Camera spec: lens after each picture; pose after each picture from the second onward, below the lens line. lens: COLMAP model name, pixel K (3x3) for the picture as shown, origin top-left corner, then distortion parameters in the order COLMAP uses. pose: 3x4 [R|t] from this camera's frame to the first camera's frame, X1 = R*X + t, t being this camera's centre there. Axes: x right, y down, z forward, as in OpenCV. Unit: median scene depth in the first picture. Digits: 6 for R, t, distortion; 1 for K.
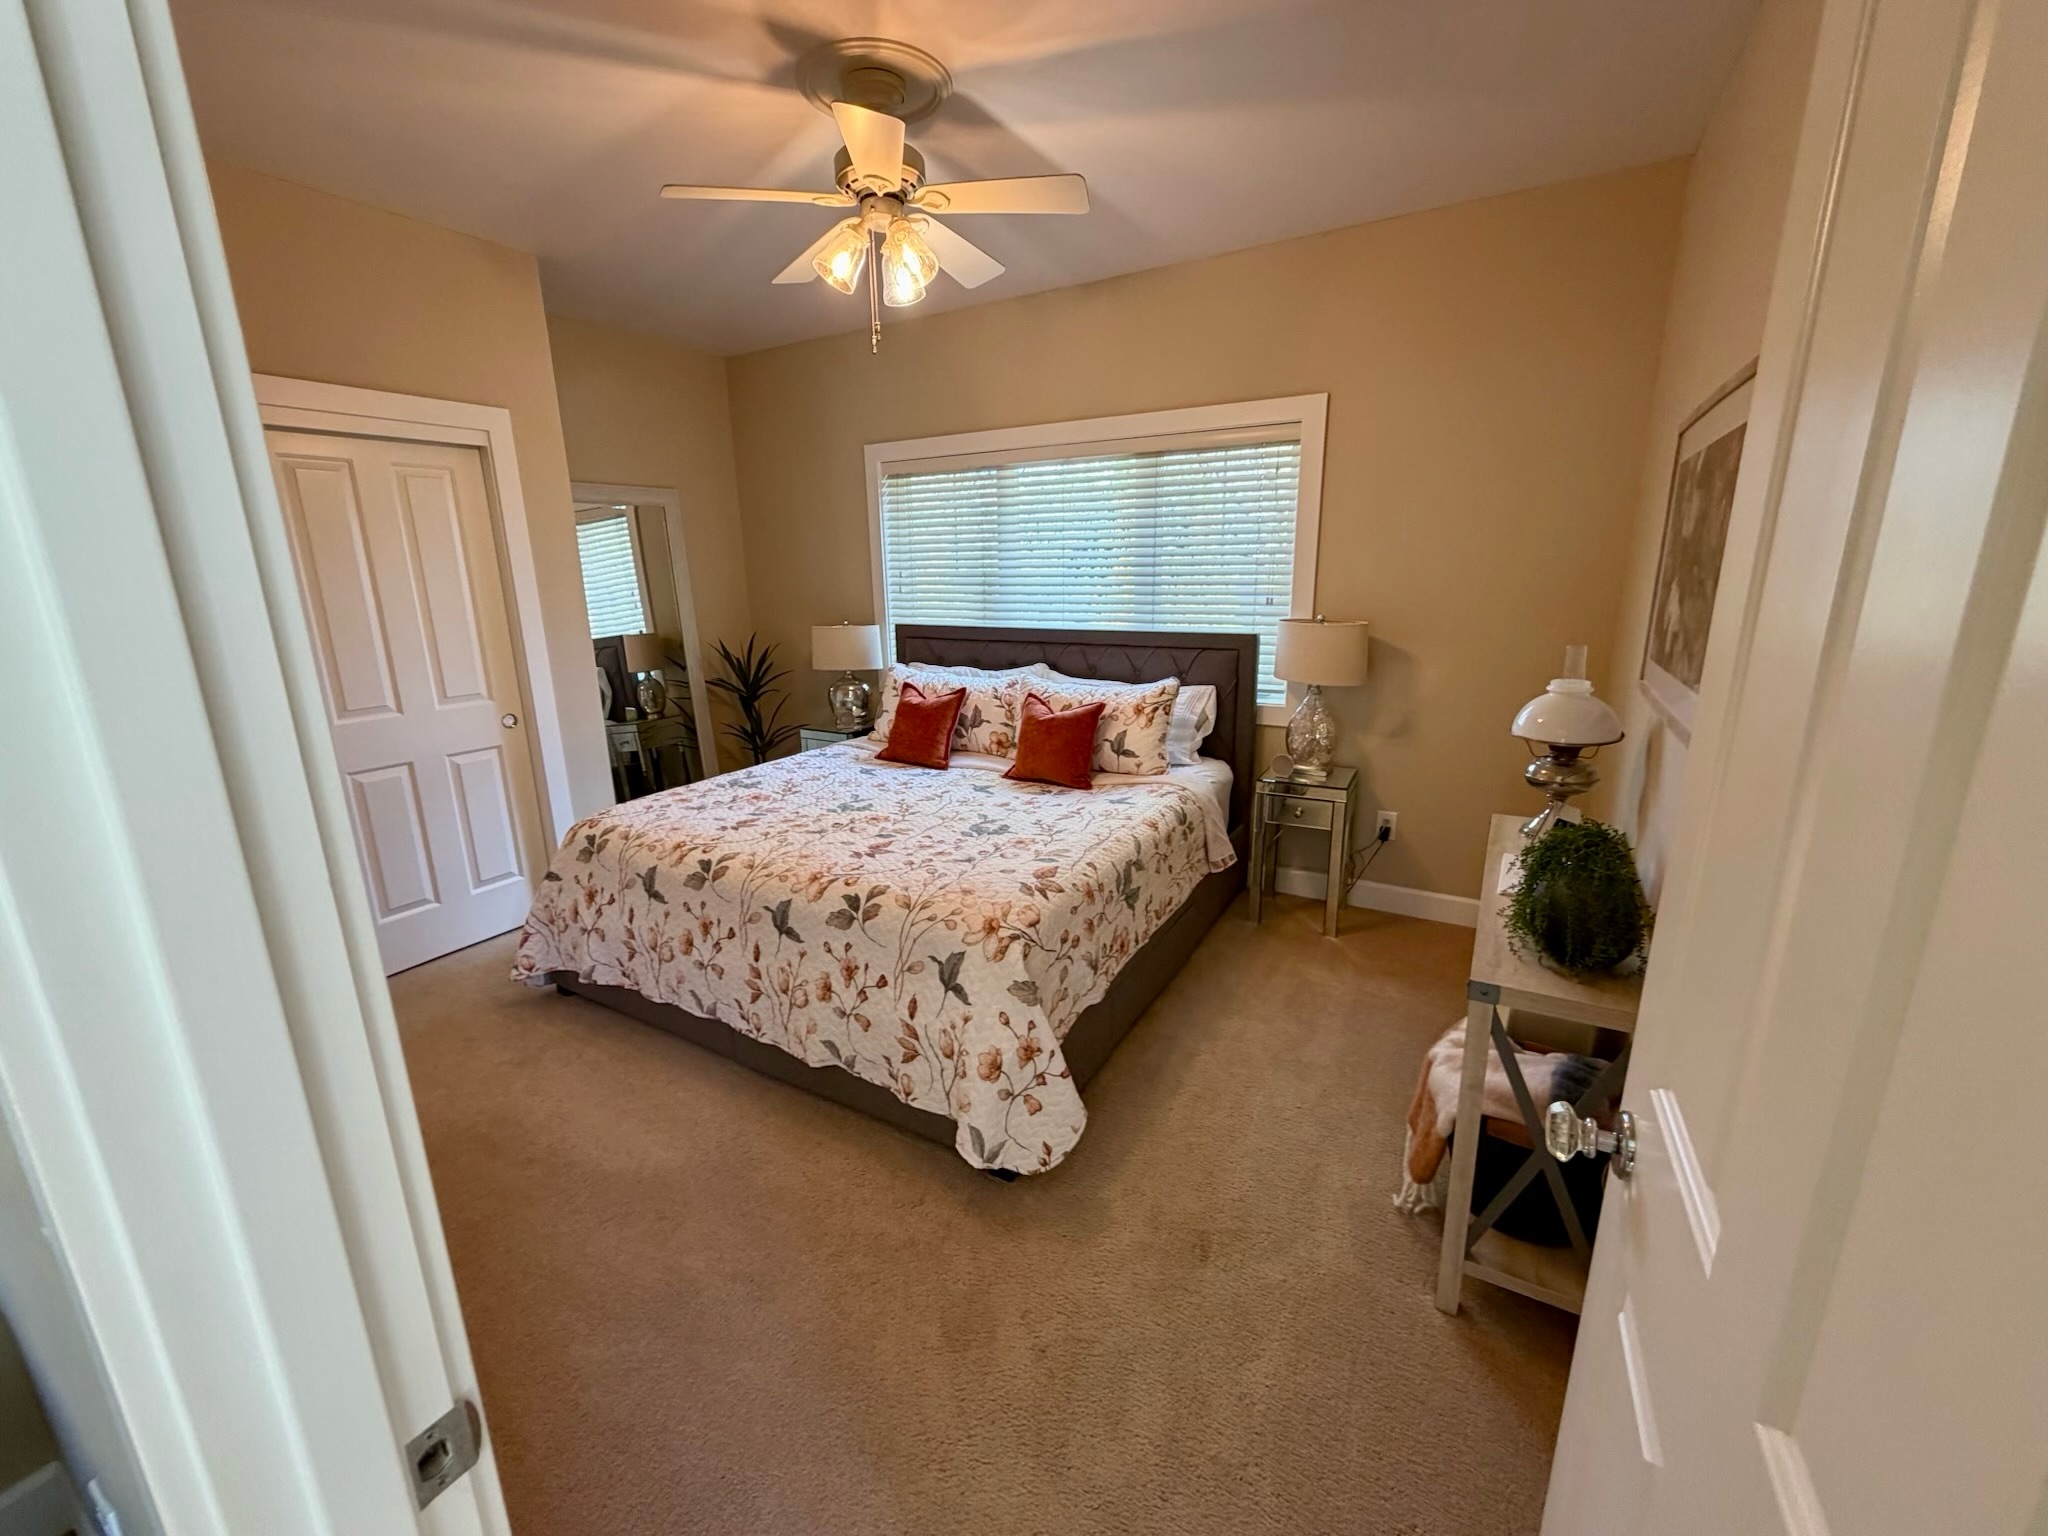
lens RADIAL K [[814.6, 0, 1024.0], [0, 814.6, 768.0], [0, 0, 1]] dist [0.000487, -0.000457]
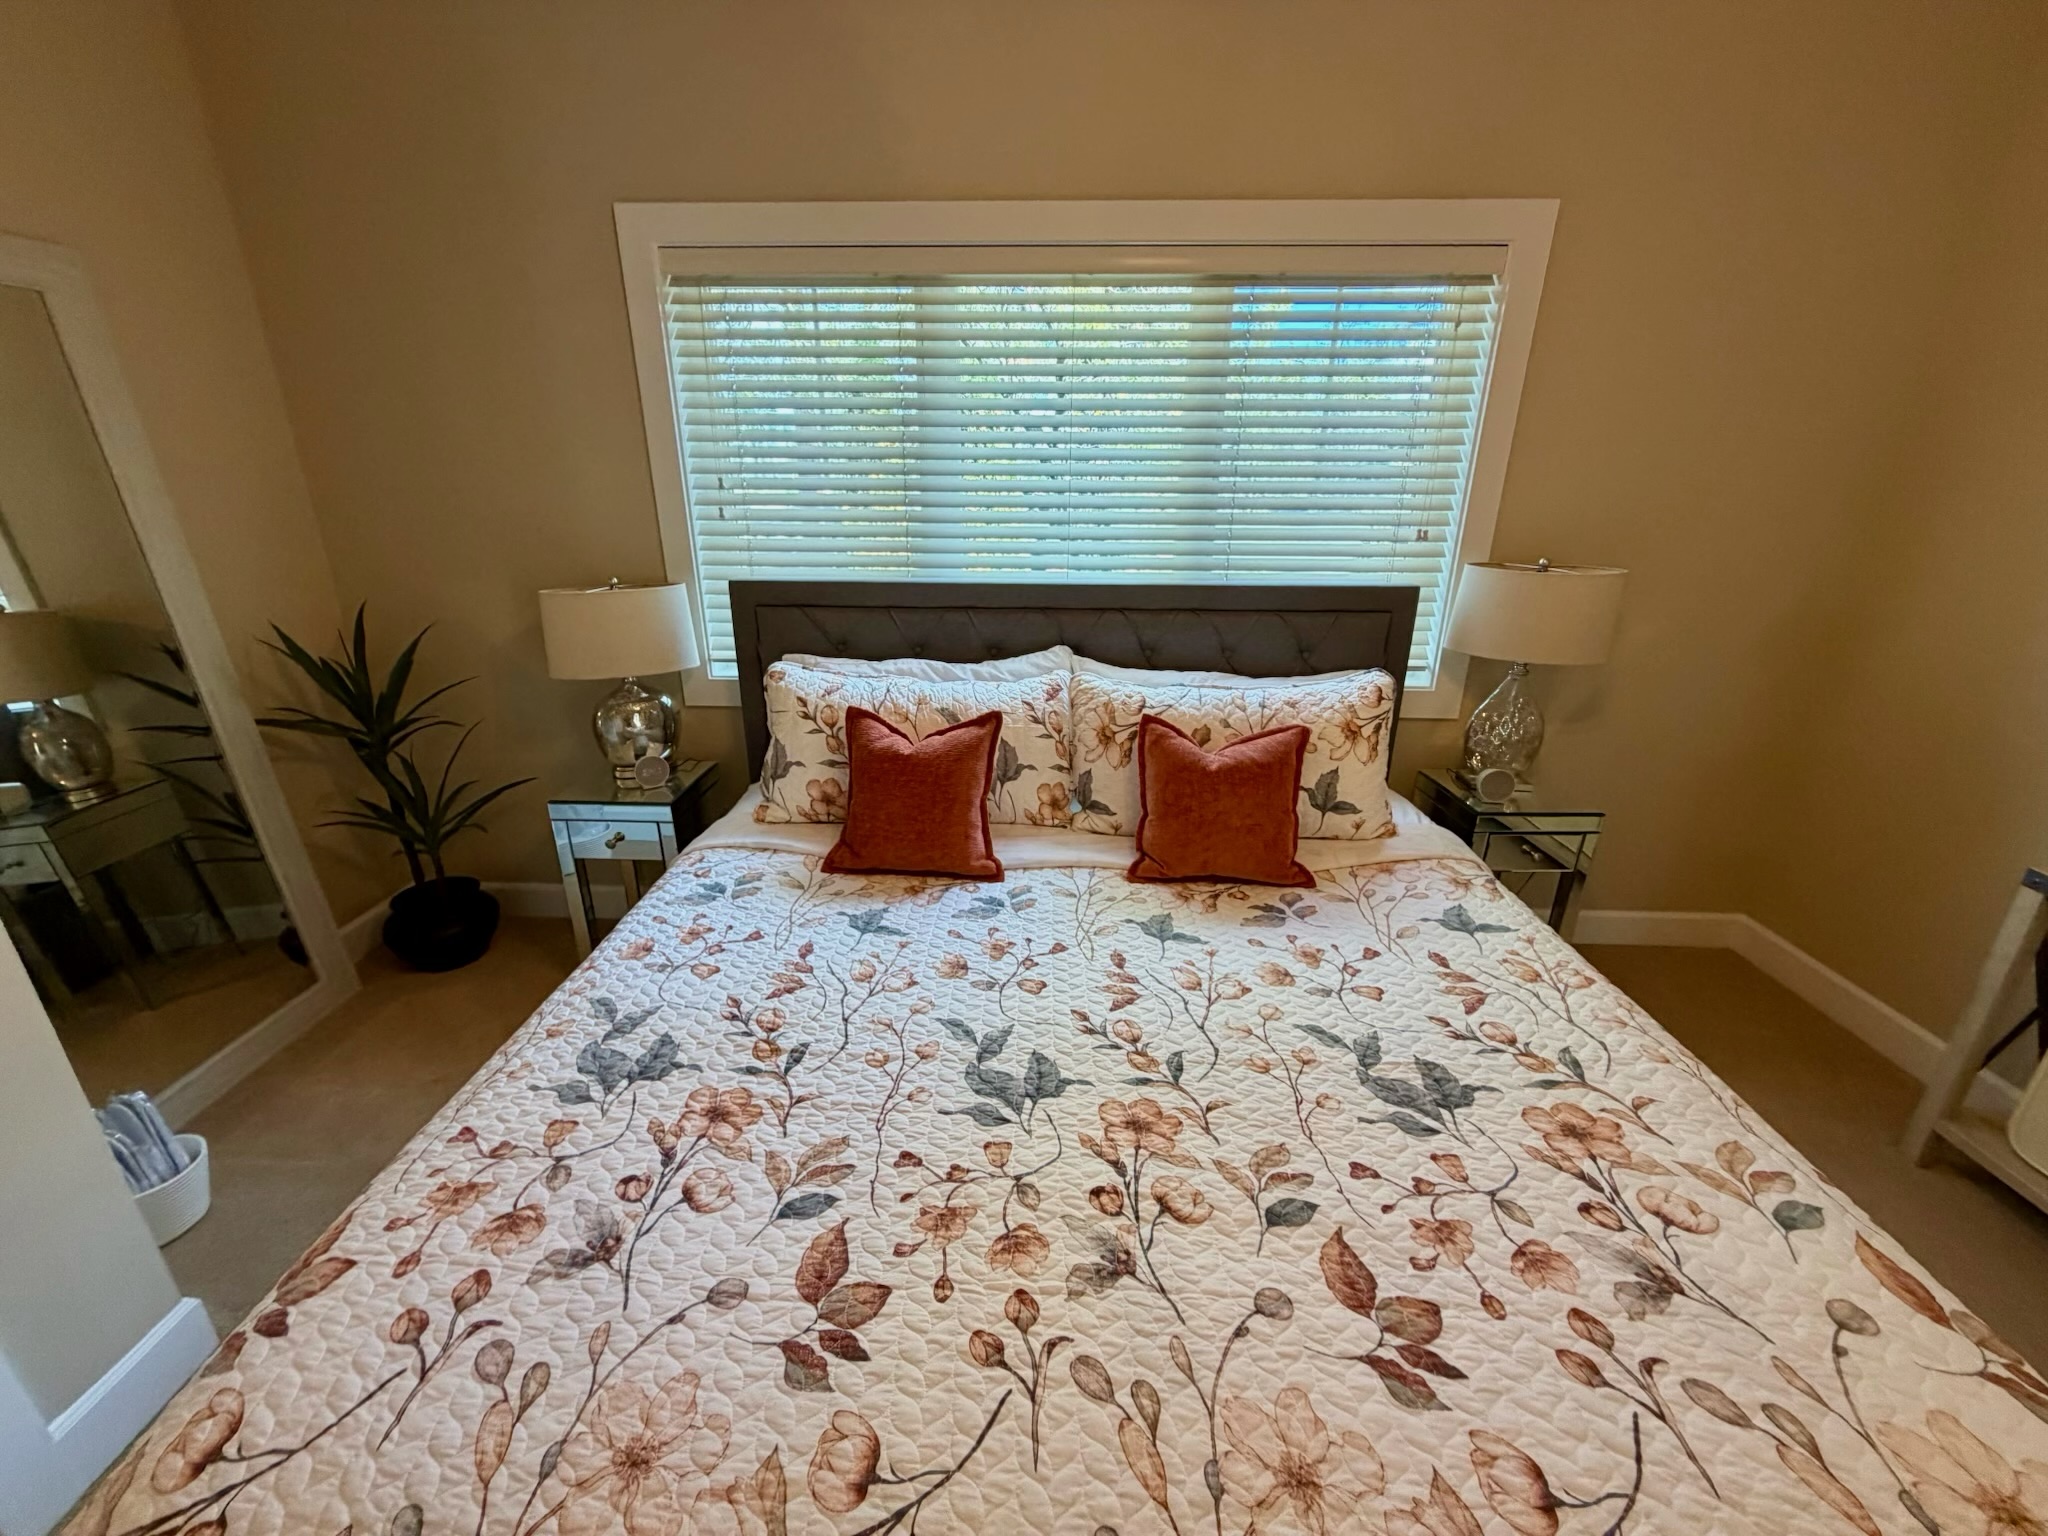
lens RADIAL K [[814.6, 0, 1024.0], [0, 814.6, 768.0], [0, 0, 1]] dist [0.000487, -0.000457]
pose [[0.877931, -0.146446, 0.455841, -0.316028], [0.097882, 0.986863, 0.128530, -0.135377], [-0.468675, -0.068222, 0.880732, 0.560519]]
